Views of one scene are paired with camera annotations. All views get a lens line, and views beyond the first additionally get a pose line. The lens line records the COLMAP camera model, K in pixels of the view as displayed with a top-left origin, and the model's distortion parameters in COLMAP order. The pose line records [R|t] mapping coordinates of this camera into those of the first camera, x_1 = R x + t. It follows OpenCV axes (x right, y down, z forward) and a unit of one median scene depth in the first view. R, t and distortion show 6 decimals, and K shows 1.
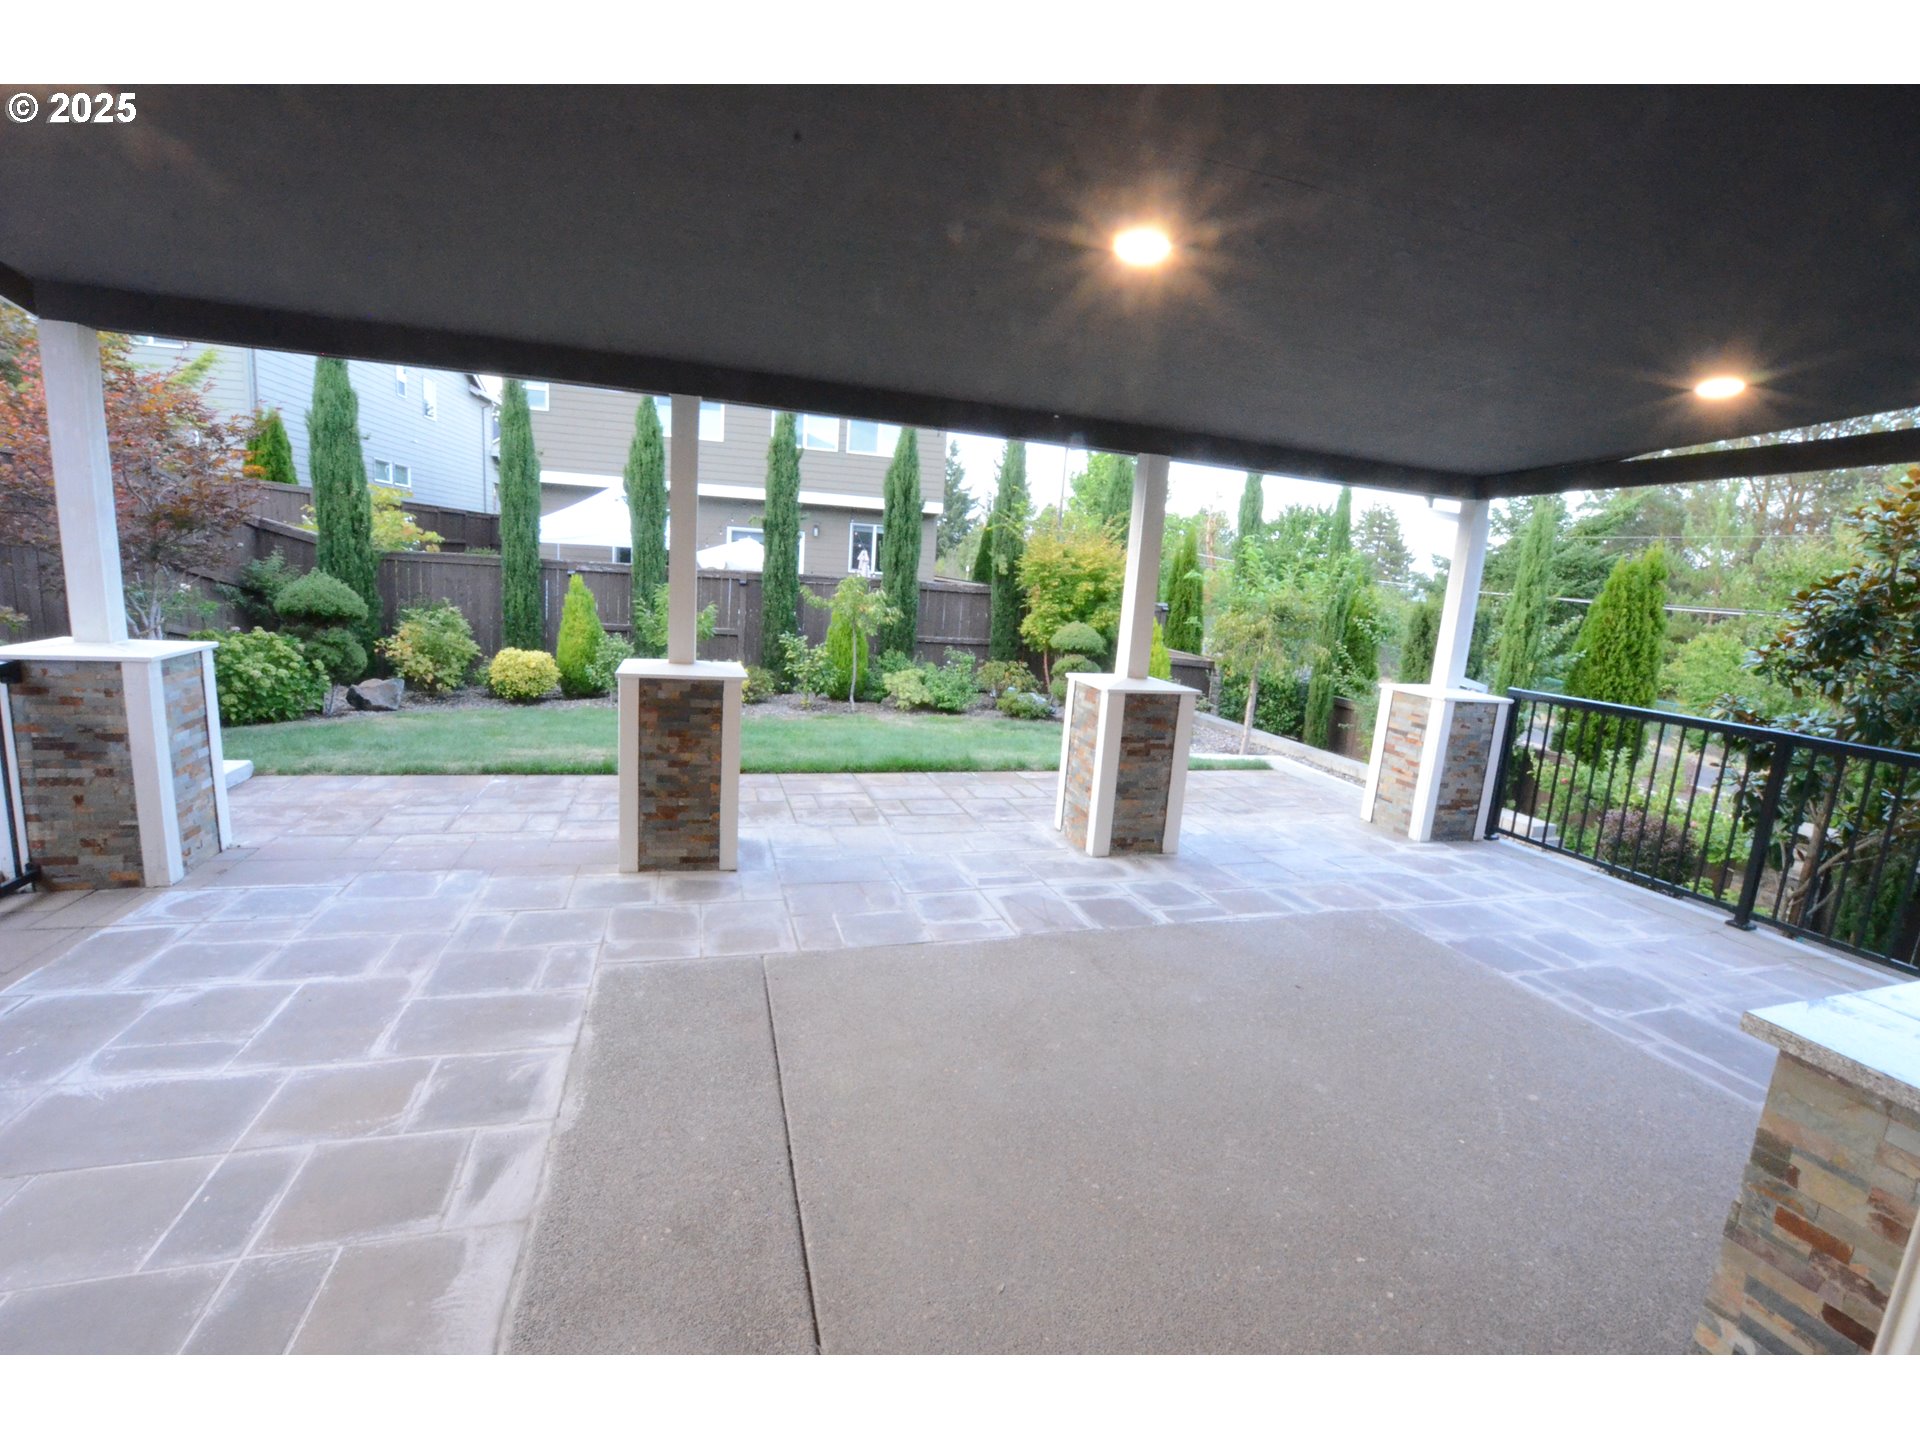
lens RADIAL K [[845.3, 0, 977.3], [0, 845.3, 719.4], [0, 0, 1]] dist [-0.036068, 0.006385]
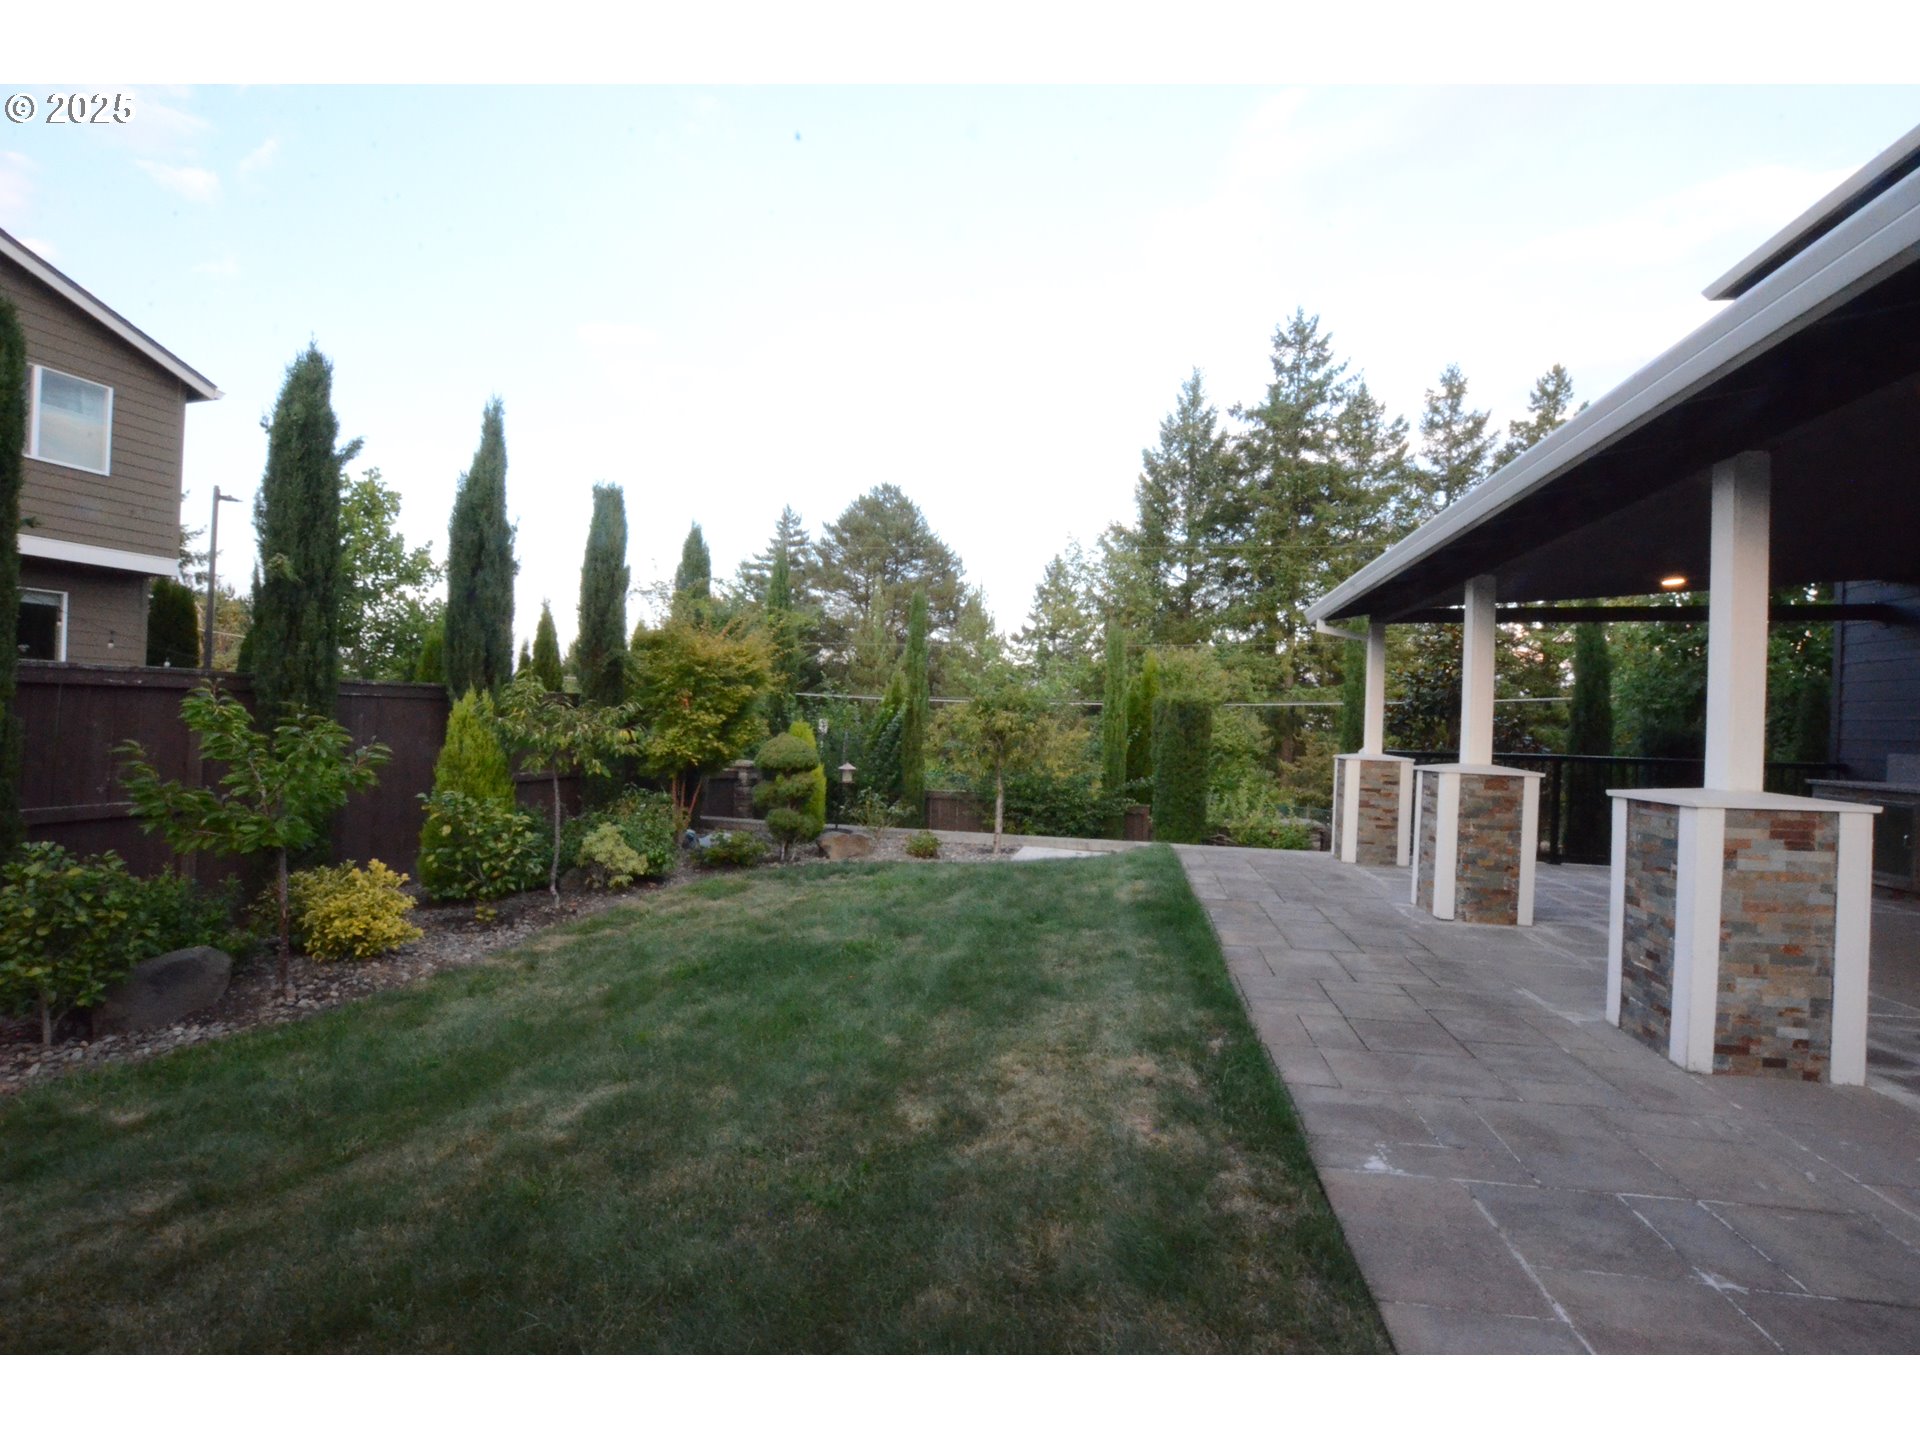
lens RADIAL K [[845.3, 0, 969.6], [0, 845.3, 724.6], [0, 0, 1]] dist [-0.036068, 0.006385]
pose [[0.483852, -0.053571, 0.873509, -1.650156], [0.149033, 0.988589, -0.021923, -0.263281], [-0.862367, 0.140789, 0.486315, 1.520591]]
